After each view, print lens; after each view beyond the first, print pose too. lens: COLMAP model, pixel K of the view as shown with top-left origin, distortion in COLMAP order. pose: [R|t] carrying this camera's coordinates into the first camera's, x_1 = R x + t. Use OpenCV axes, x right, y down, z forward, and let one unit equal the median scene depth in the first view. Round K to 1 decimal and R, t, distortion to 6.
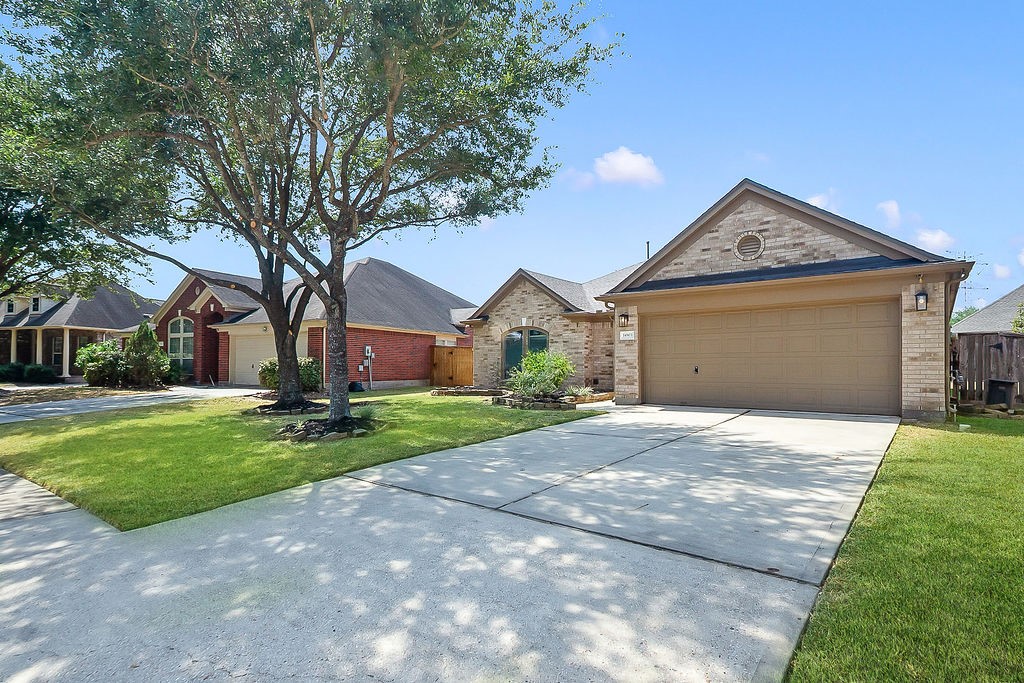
lens RADIAL K [[491.4, 0, 533.1], [0, 491.4, 362.3], [0, 0, 1]] dist [0.017883, 0.000014]
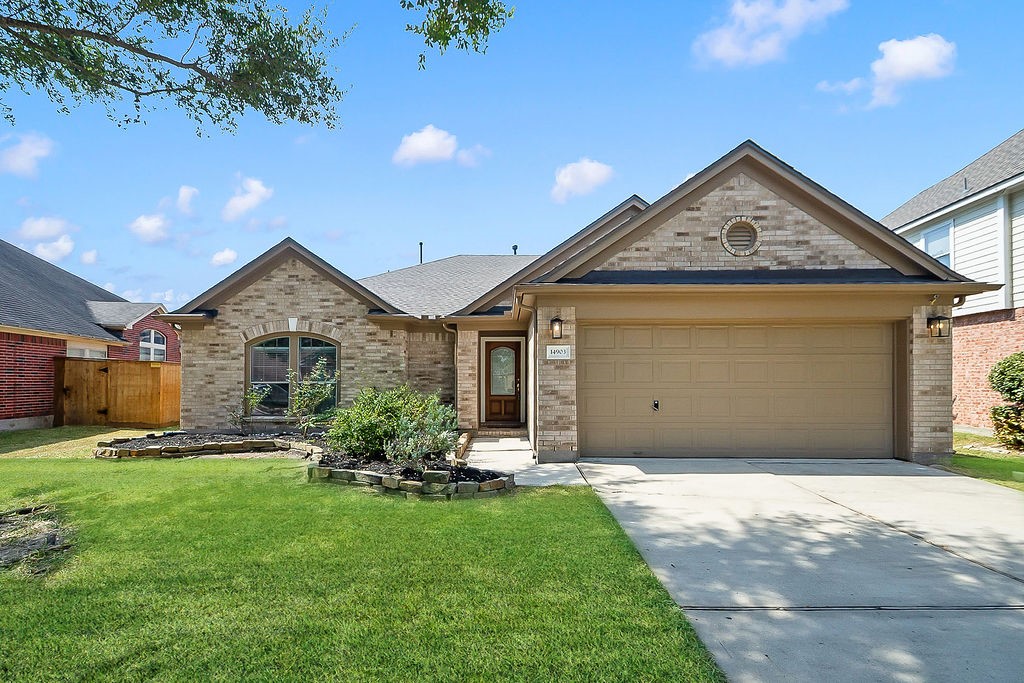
lens RADIAL K [[445.2, 0, 489.0], [0, 445.2, 373.9], [0, 0, 1]] dist [0.026462, -0.012389]
pose [[0.815932, 0.010611, 0.578051, -0.256951], [-0.004229, 0.999914, -0.012385, -0.023396], [-0.578132, 0.007661, 0.815907, 0.698813]]
